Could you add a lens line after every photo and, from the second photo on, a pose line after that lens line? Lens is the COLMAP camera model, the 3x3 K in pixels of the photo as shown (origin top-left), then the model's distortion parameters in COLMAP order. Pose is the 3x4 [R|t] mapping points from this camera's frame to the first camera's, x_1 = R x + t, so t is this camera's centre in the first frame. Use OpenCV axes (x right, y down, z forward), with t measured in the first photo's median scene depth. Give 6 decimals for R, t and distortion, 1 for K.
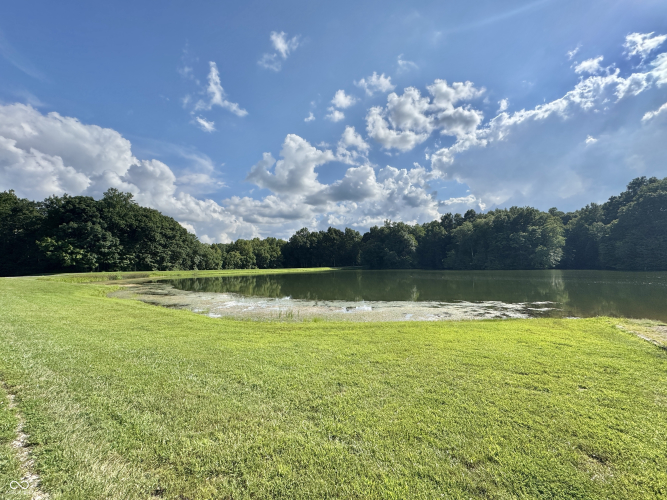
lens RADIAL K [[270.1, 0, 336.3], [0, 270.1, 253.5], [0, 0, 1]] dist [0.003444, -0.002139]
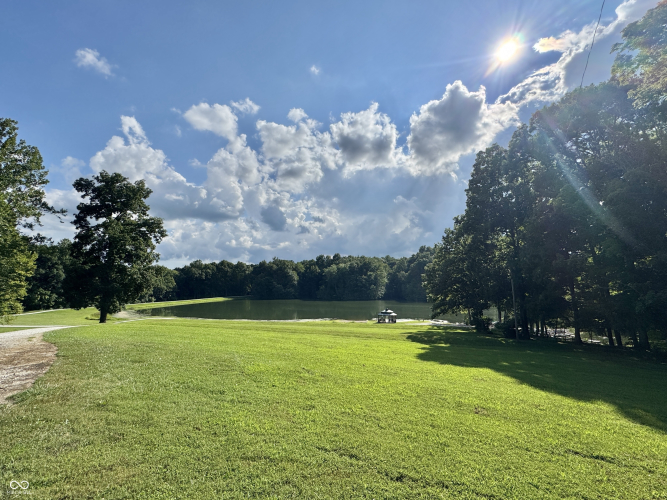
lens RADIAL K [[292.0, 0, 332.2], [0, 292.0, 248.2], [0, 0, 1]] dist [0.002116, -0.000031]
pose [[0.910282, 0.063252, 0.409129, -0.153493], [-0.025272, 0.994906, -0.097585, -0.056505], [-0.413217, 0.078490, 0.907244, -0.393850]]
